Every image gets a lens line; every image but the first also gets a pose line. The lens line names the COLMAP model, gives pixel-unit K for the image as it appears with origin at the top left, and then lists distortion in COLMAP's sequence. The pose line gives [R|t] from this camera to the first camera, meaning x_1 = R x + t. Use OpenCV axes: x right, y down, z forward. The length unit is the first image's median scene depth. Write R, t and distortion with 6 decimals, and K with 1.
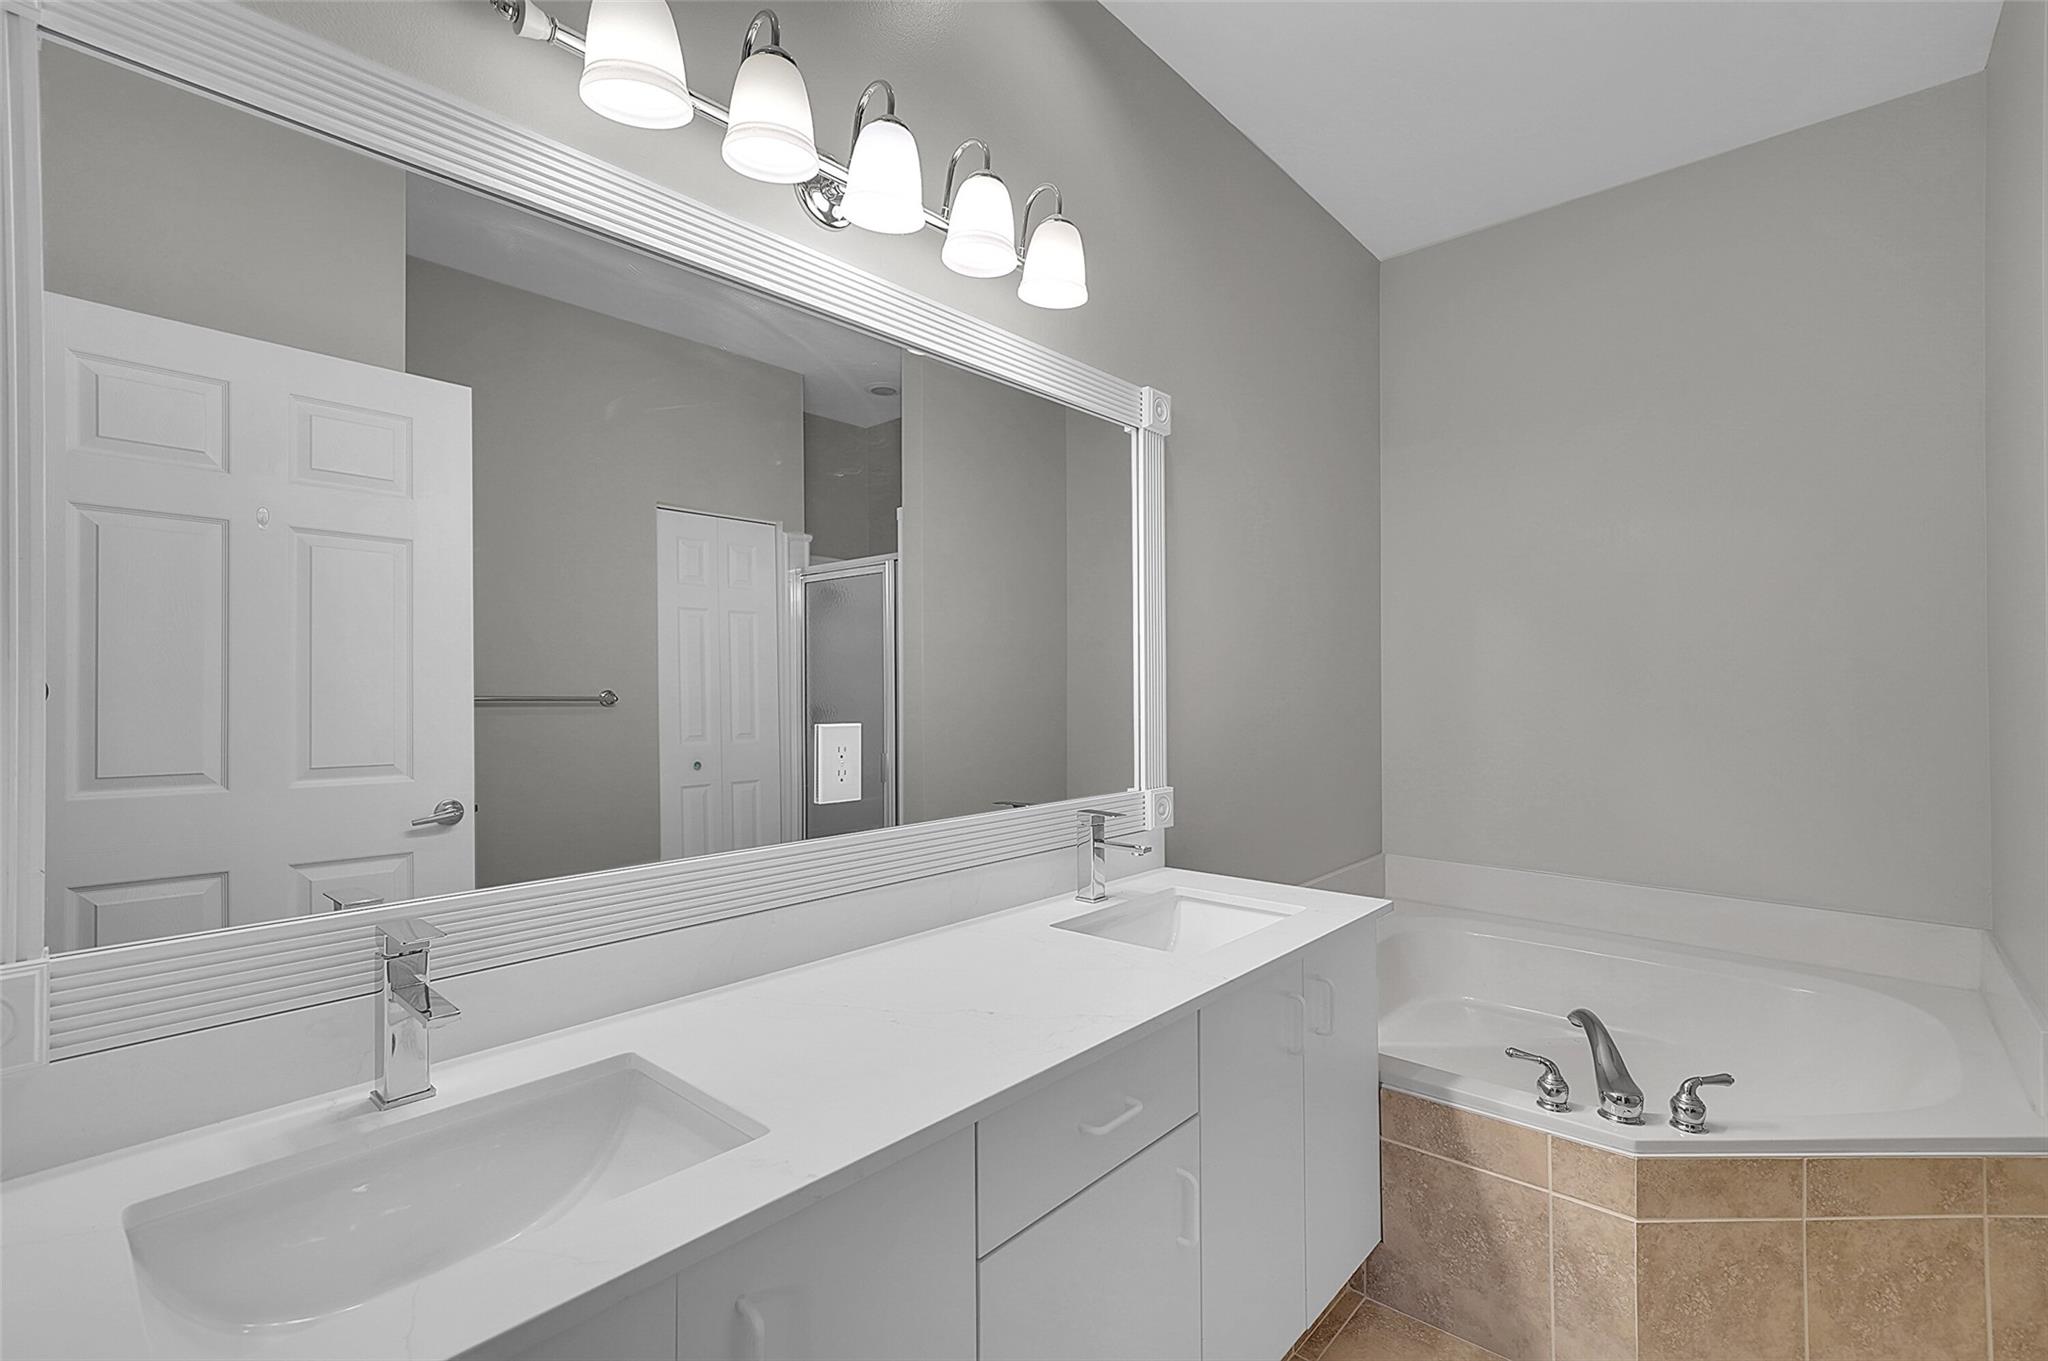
lens RADIAL K [[908.8, 0, 1024.0], [0, 908.8, 680.5], [0, 0, 1]] dist [0.004466, 0.004550]
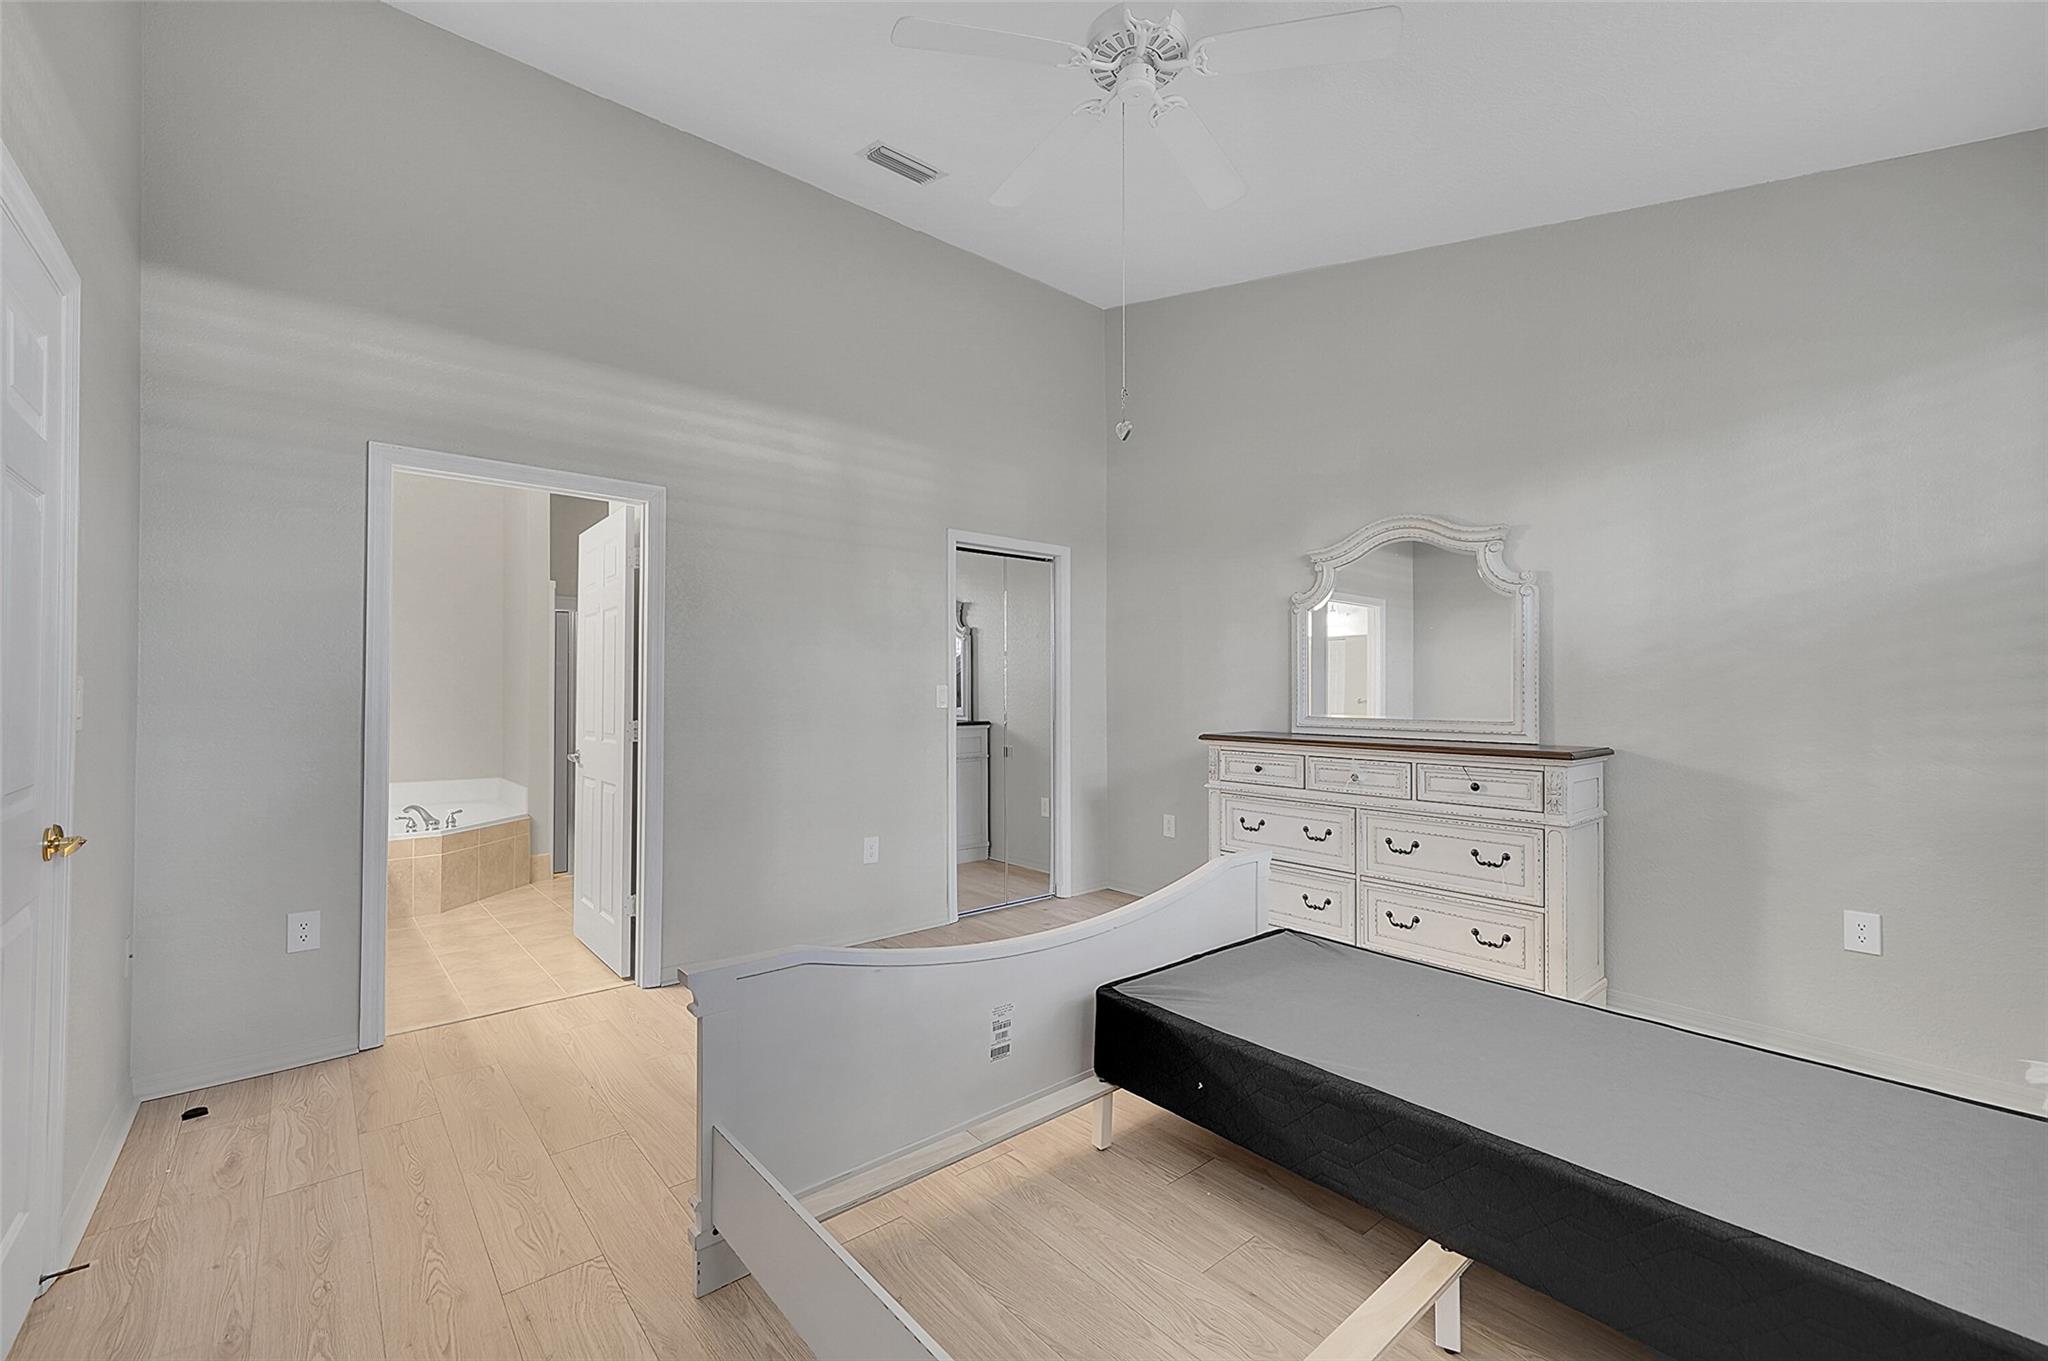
lens RADIAL K [[905.6, 0, 1024.0], [0, 905.6, 680.5], [0, 0, 1]] dist [-0.000580, 0.000090]
pose [[0.158036, 0.010368, 0.987379, -2.187297], [-0.004416, 0.999942, -0.009793, -0.013196], [-0.987423, -0.002812, 0.158073, -1.559229]]
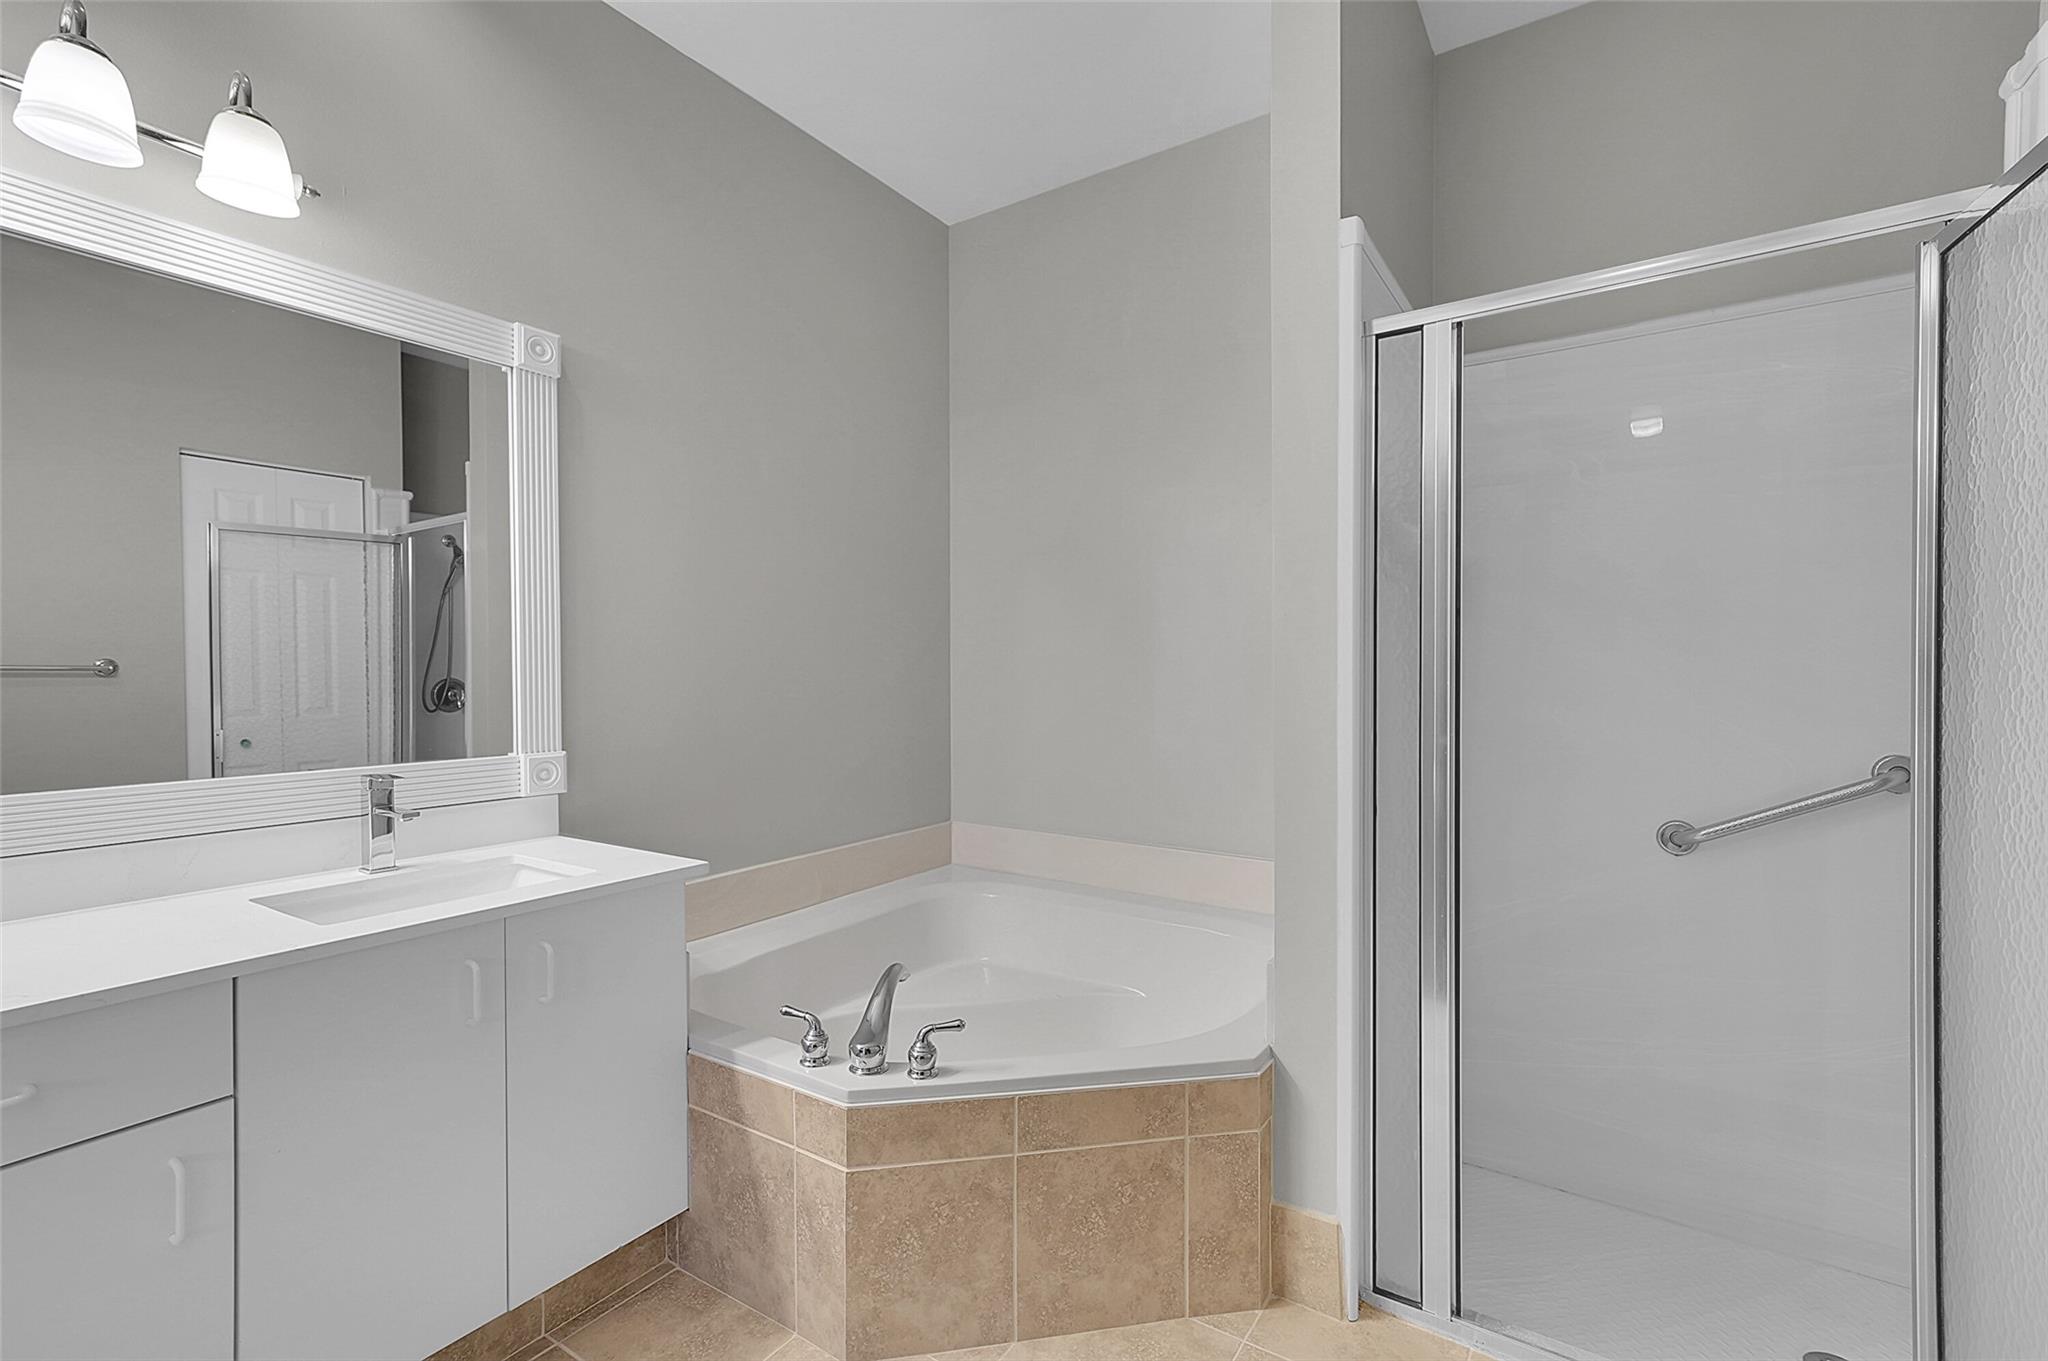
lens RADIAL K [[910.0, 0, 1017.9], [0, 910.0, 679.6], [0, 0, 1]] dist [0.000357, 0.000085]
pose [[0.990637, -0.000370, 0.136522, 0.706547], [-0.001801, 0.999874, 0.015777, 0.038228], [-0.136510, -0.015875, 0.990511, -0.001806]]
